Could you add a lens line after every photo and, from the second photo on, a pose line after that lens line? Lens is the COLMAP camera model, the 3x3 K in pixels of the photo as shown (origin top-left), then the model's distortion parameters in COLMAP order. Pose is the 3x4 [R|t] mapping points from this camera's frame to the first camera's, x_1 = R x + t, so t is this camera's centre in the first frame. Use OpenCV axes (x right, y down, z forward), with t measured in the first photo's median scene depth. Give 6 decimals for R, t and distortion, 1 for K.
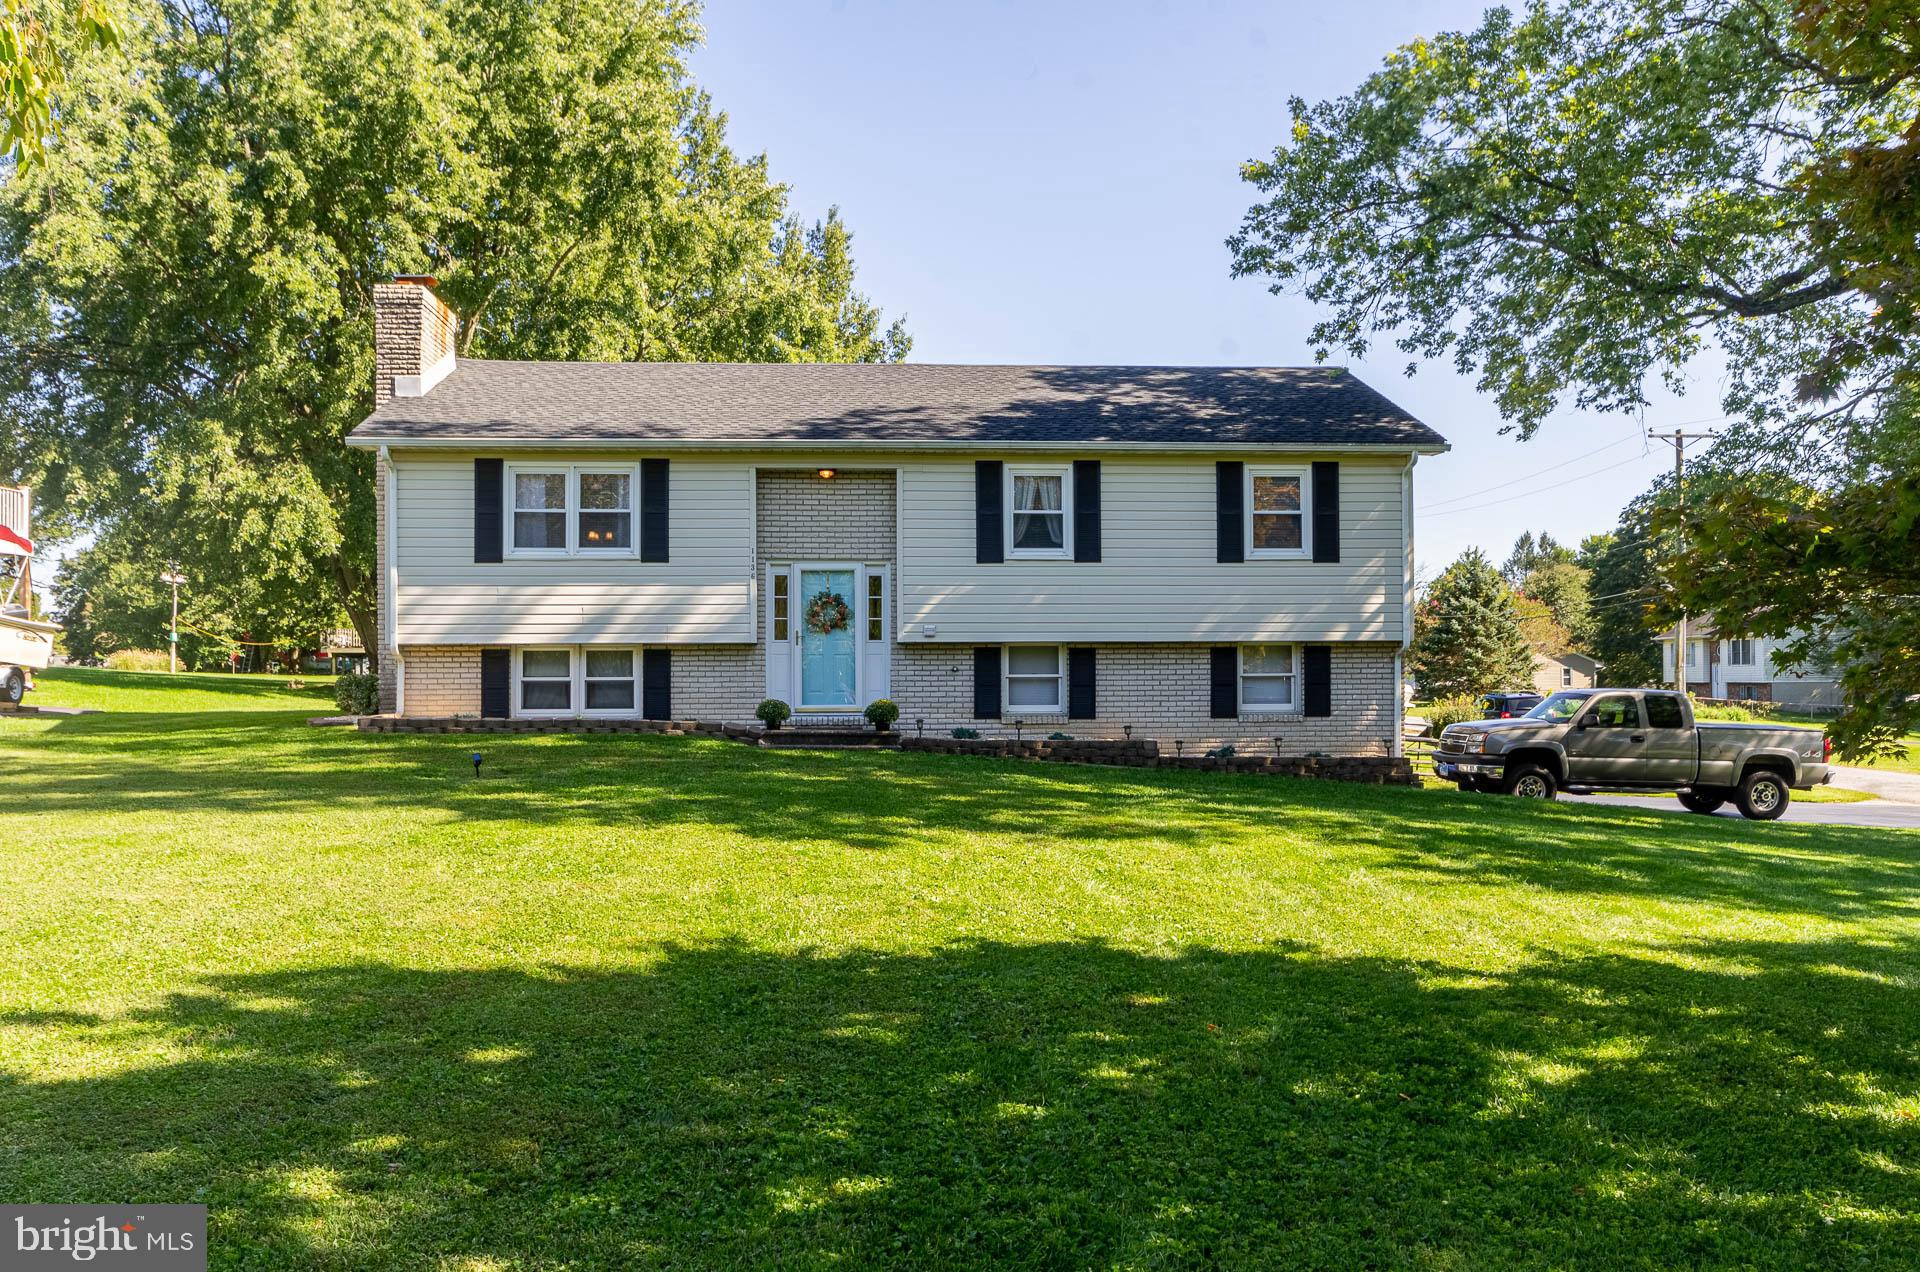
lens RADIAL K [[1496.9, 0, 958.1], [0, 1496.9, 668.2], [0, 0, 1]] dist [0.004338, 0.001214]
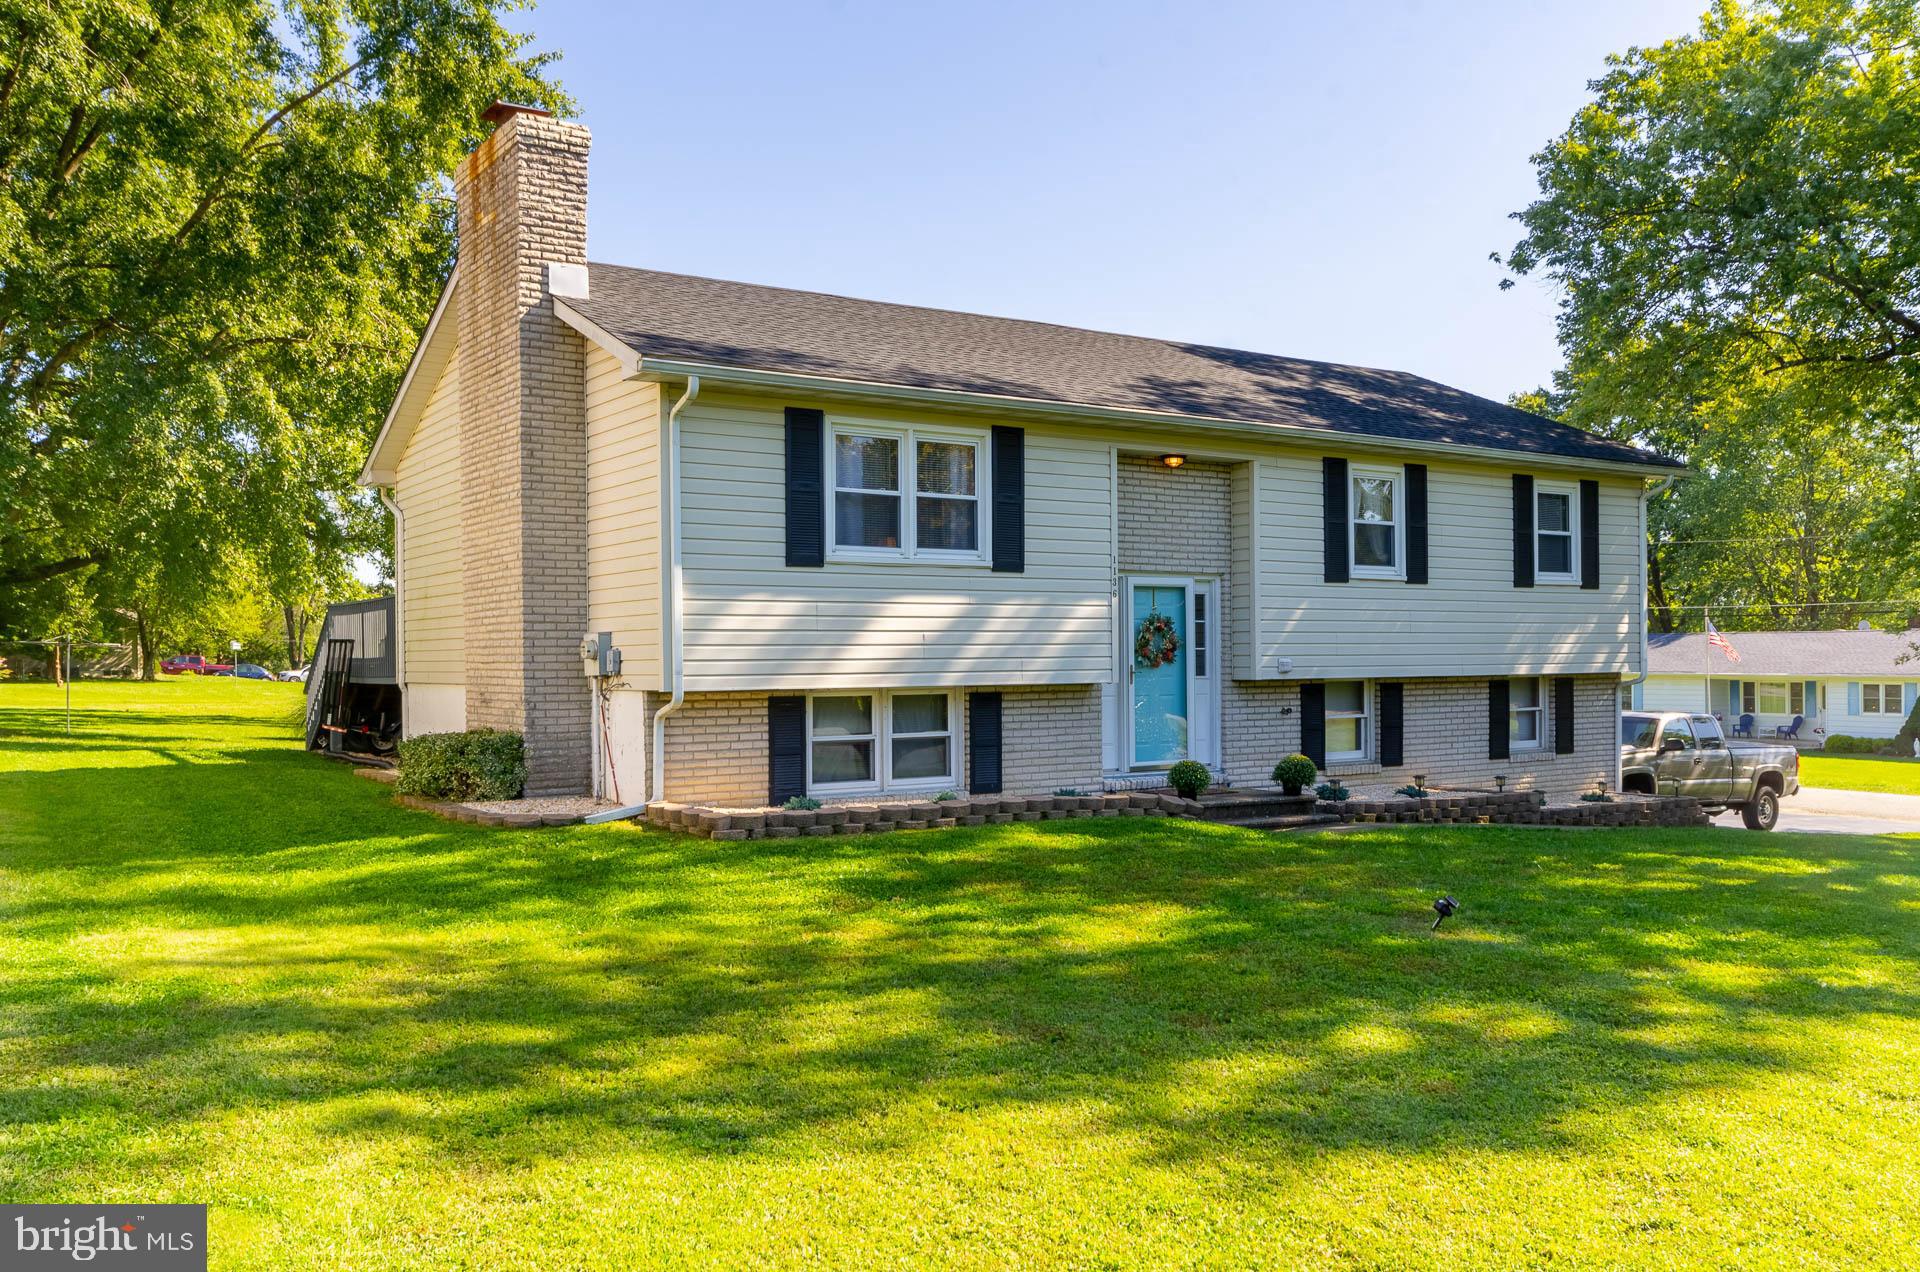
lens RADIAL K [[1496.9, 0, 958.1], [0, 1496.9, 668.2], [0, 0, 1]] dist [0.004338, 0.001214]
pose [[0.876423, -0.005471, 0.481511, -0.553224], [-0.000299, 0.999929, 0.011906, -0.032671], [-0.481542, -0.010579, 0.876359, 0.376911]]
